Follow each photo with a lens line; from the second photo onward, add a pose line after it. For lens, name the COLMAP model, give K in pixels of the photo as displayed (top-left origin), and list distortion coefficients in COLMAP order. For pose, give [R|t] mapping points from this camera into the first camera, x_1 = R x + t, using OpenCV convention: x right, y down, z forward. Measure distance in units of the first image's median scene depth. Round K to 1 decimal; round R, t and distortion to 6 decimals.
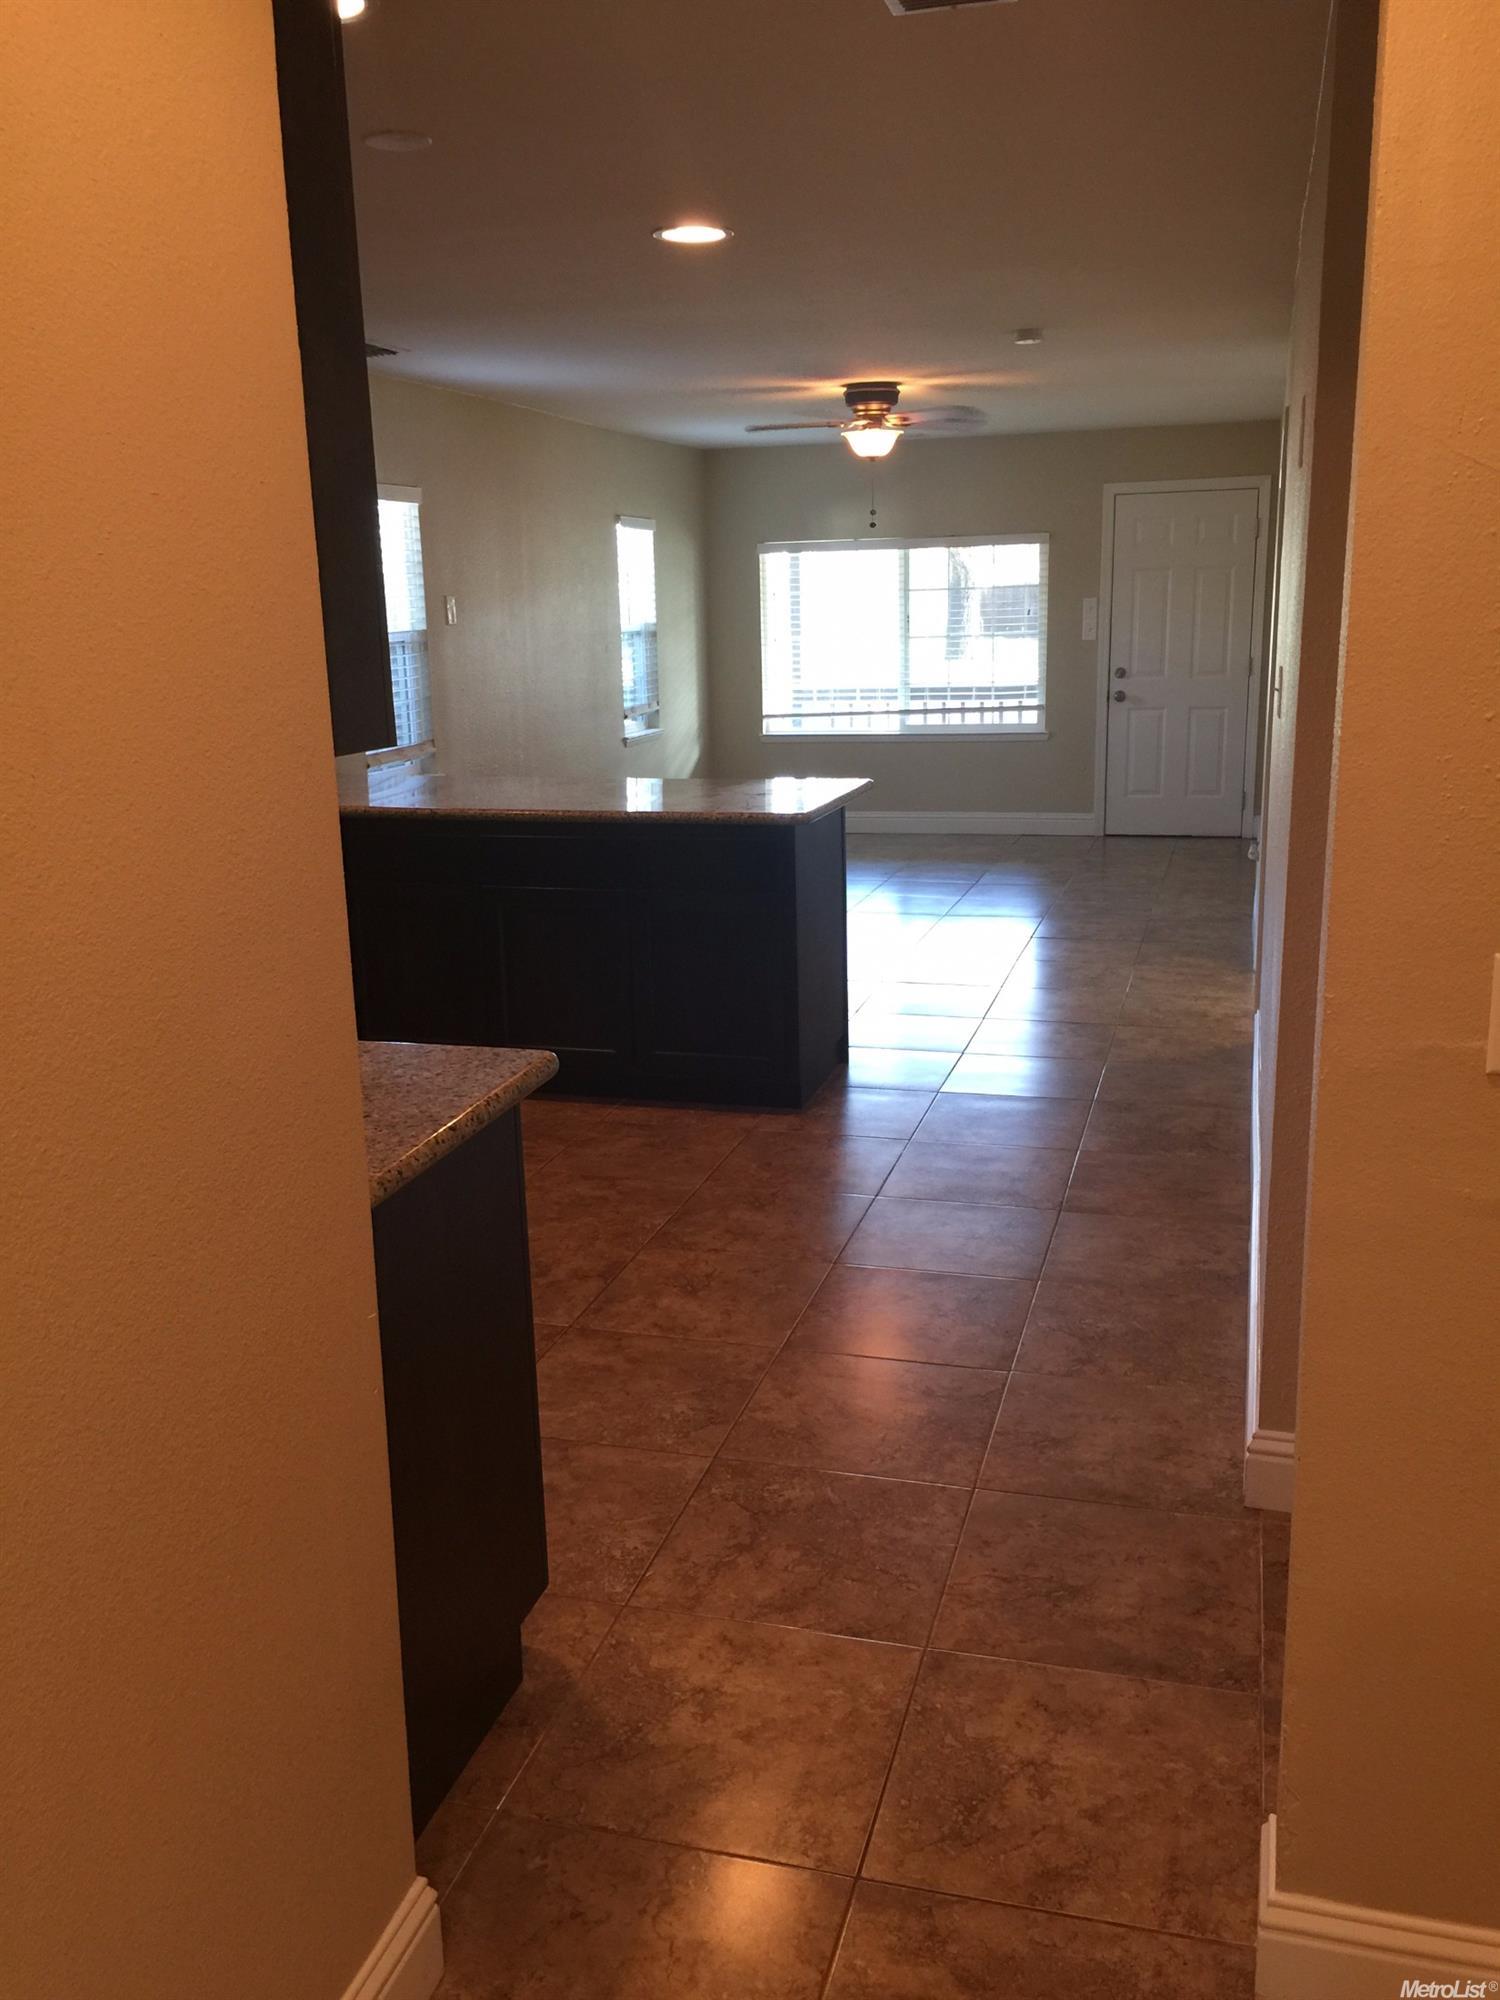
lens RADIAL K [[1700.4, 0, 750.0], [0, 1700.4, 1000.0], [0, 0, 1]] dist [-0.002803, -0.002206]
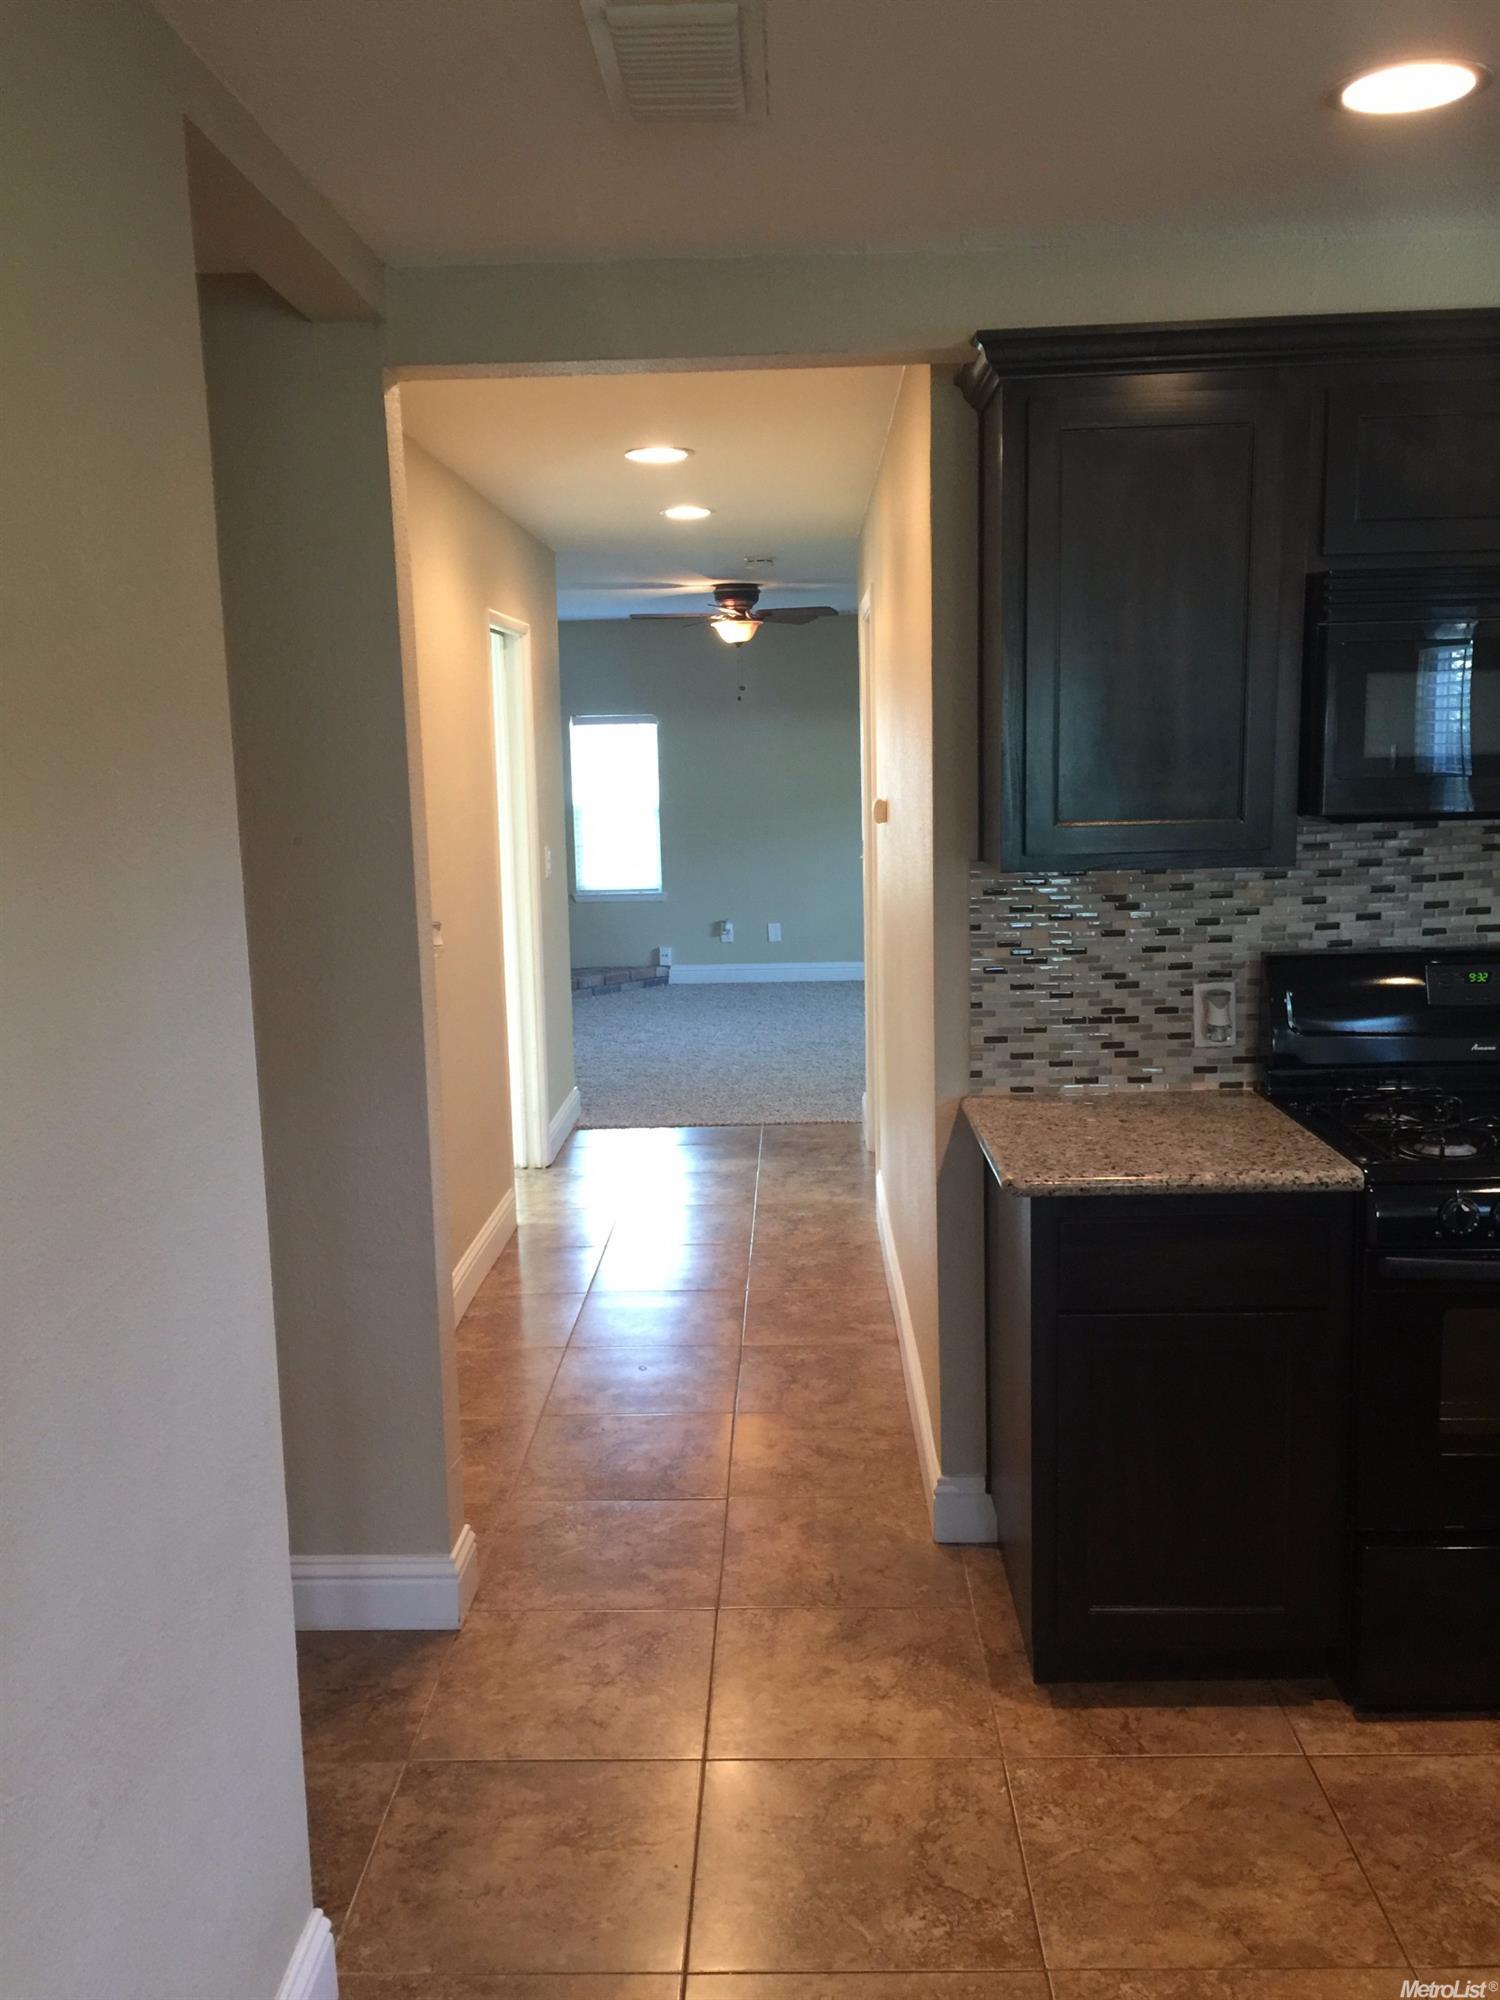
lens RADIAL K [[1700.4, 0, 750.0], [0, 1700.4, 1000.0], [0, 0, 1]] dist [-0.002803, -0.002206]
pose [[-0.967128, 0.092409, -0.236905, 0.278139], [-0.003728, 0.926380, 0.376571, -0.457371], [0.254262, 0.365076, -0.895584, 1.746896]]
